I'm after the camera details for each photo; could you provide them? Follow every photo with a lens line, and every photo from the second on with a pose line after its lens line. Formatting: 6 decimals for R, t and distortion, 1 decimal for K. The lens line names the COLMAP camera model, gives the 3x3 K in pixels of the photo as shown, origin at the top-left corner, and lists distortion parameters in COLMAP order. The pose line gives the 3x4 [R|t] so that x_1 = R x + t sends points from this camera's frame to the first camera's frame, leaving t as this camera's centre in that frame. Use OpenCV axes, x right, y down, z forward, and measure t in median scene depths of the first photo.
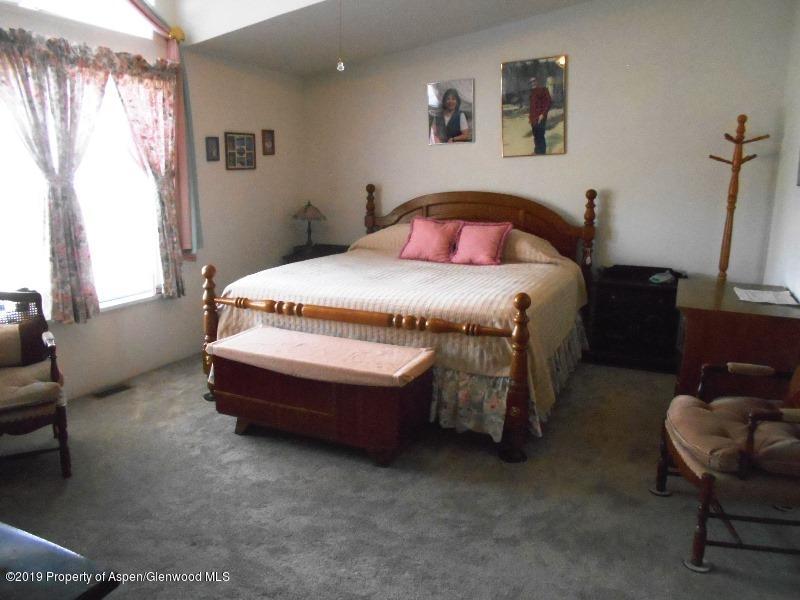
lens RADIAL K [[495.8, 0, 325.1], [0, 495.8, 298.4], [0, 0, 1]] dist [-0.101250, 0.093571]
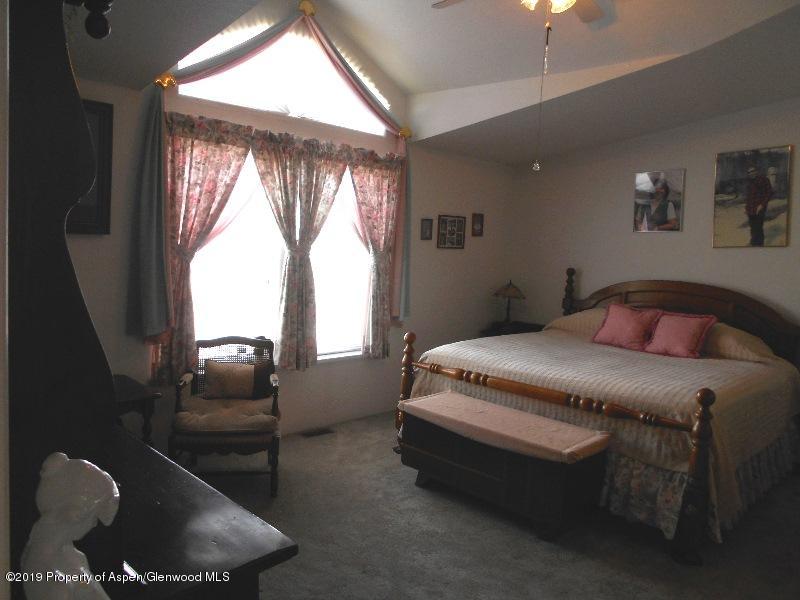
lens RADIAL K [[652.1, 0, 400.0], [0, 652.1, 300.0], [0, 0, 1]] dist [0.001393, 0.004691]
pose [[0.943753, 0.073377, -0.322408, 0.221059], [-0.111476, 0.988589, -0.101318, 0.014553], [0.311295, 0.131560, 0.941163, -0.433335]]
